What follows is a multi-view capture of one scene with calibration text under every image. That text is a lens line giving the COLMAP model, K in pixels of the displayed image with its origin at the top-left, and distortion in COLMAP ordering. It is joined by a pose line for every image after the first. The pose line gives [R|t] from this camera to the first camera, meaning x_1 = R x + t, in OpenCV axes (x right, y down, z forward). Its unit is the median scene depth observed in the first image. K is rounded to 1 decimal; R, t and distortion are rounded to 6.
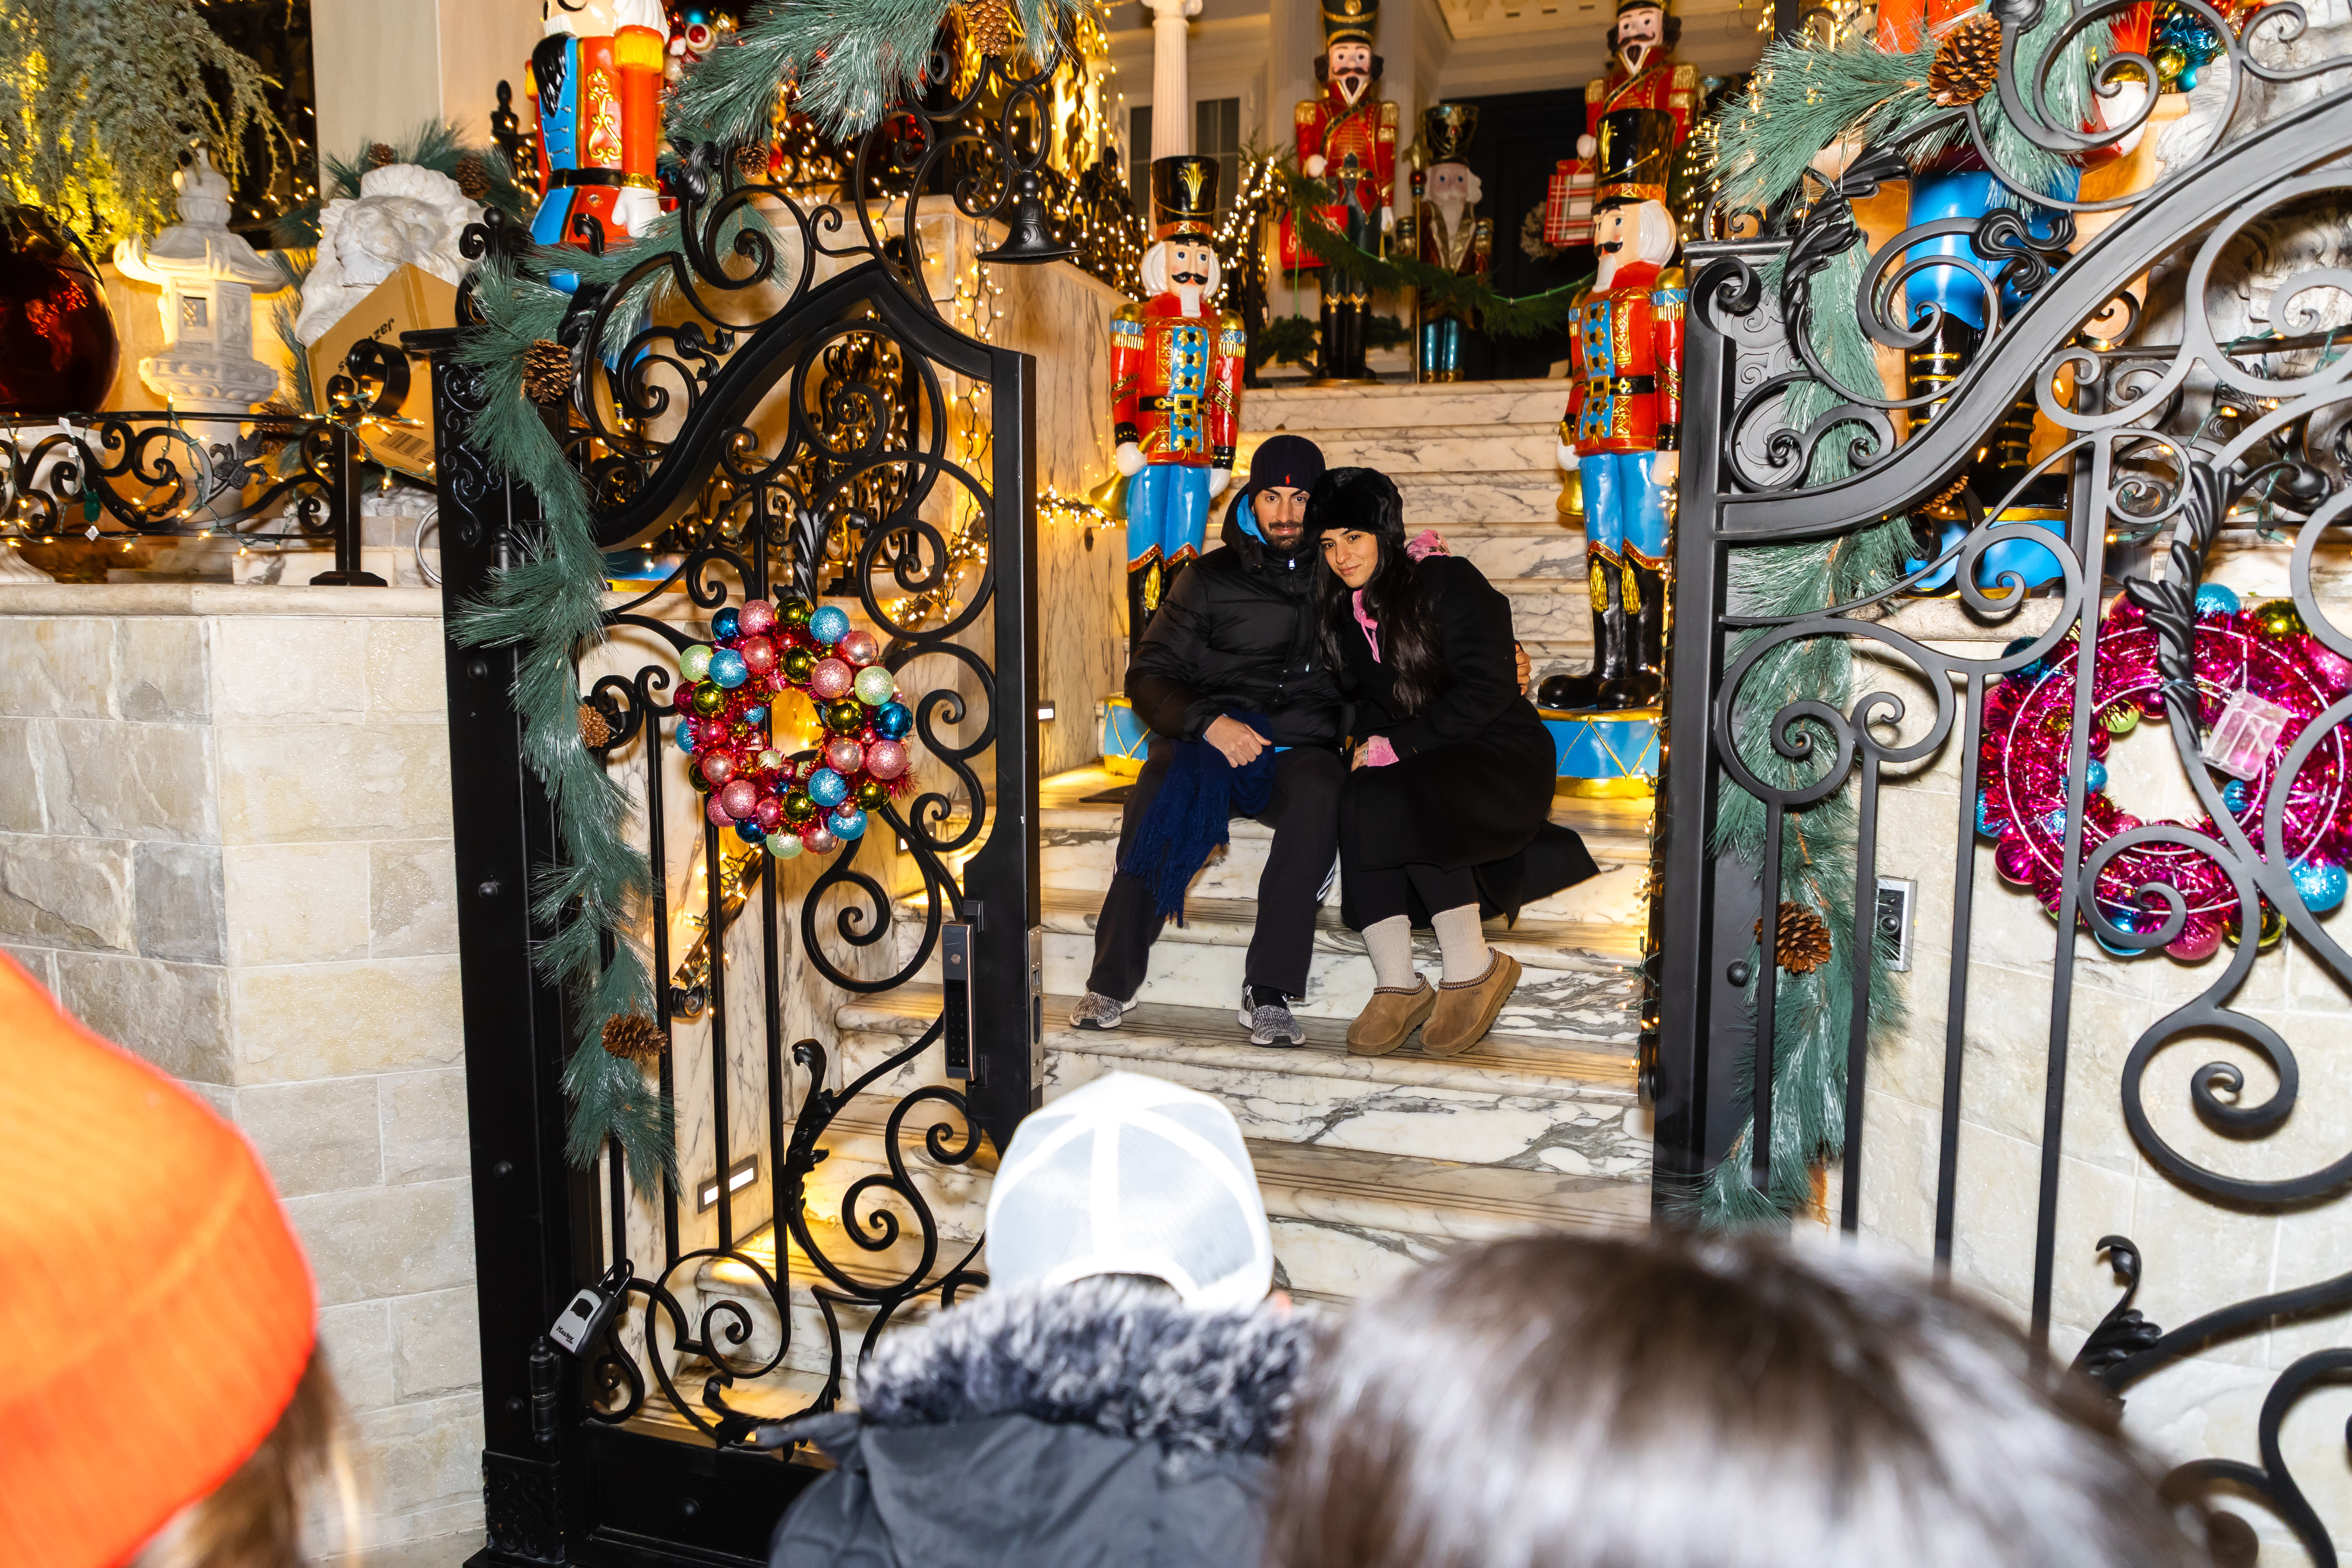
lens RADIAL K [[1556.5, 0, 1209.4], [0, 1556.5, 790.9], [0, 0, 1]] dist [0.007265, 0.007136]
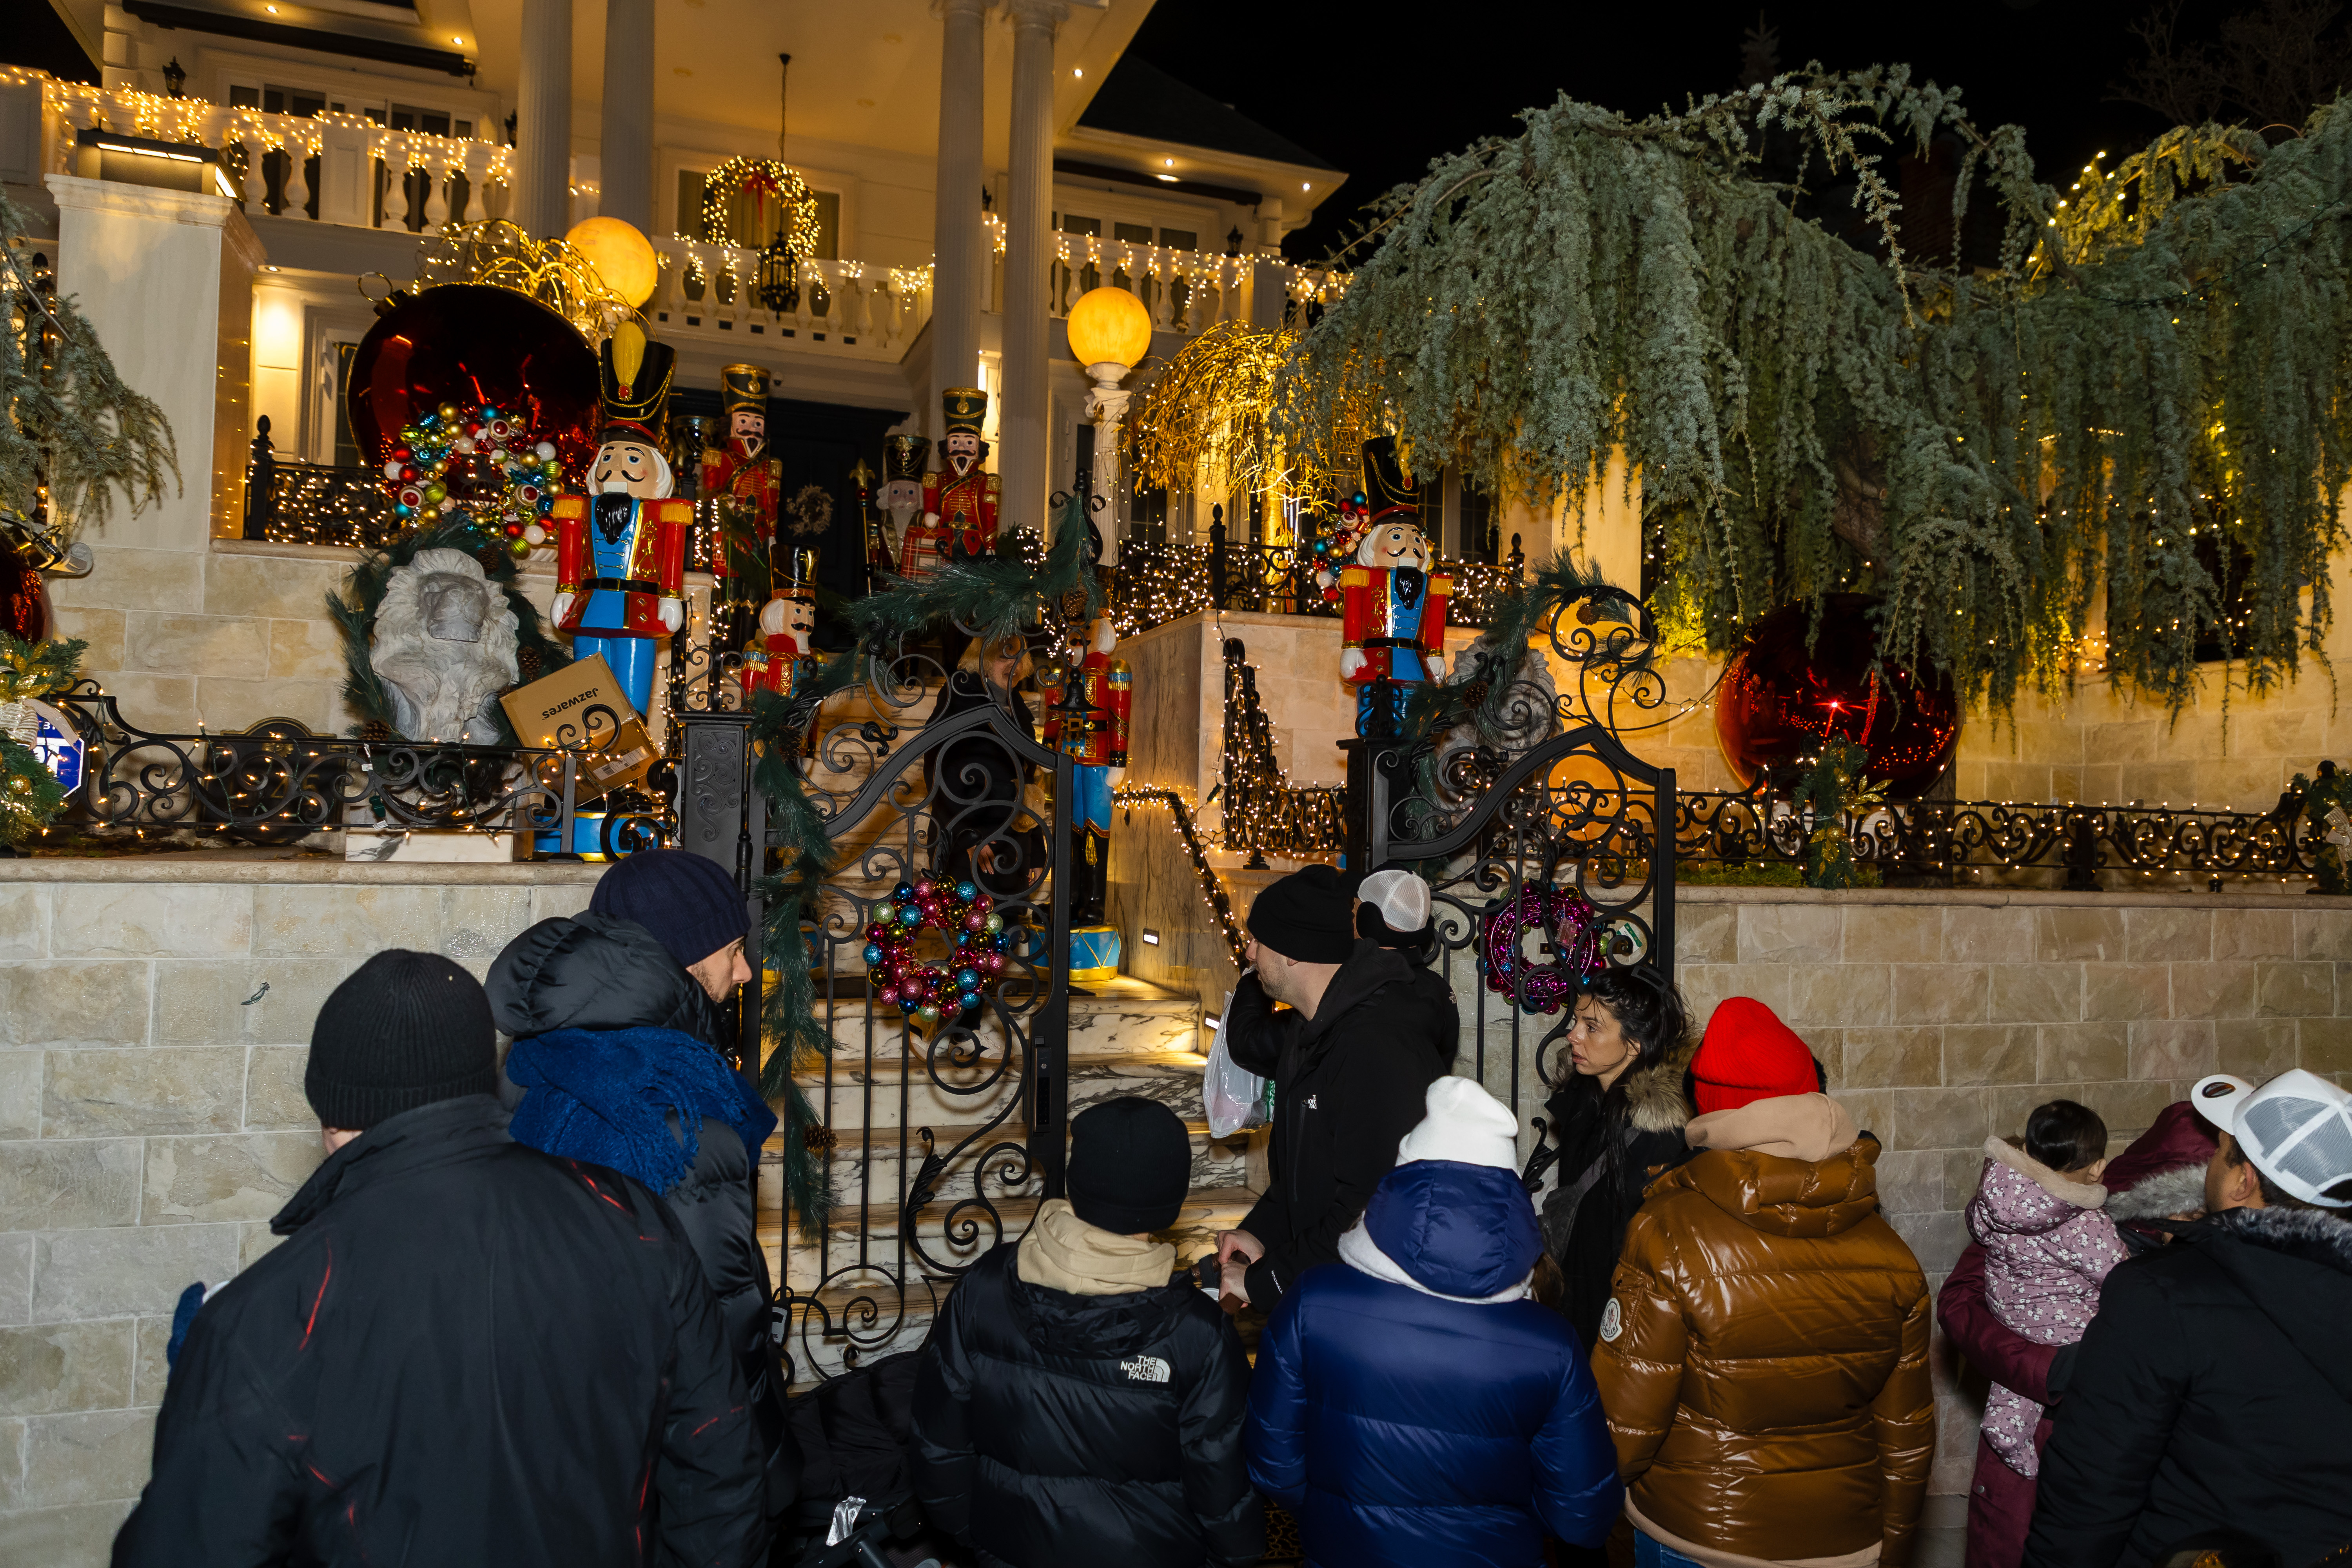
lens RADIAL K [[1556.5, 0, 1209.4], [0, 1556.5, 790.9], [0, 0, 1]] dist [0.007265, 0.007136]
pose [[0.801176, 0.030492, 0.597652, -1.008038], [0.048376, 0.992133, -0.115467, 0.002441], [-0.596471, 0.121422, 0.793398, -0.595415]]
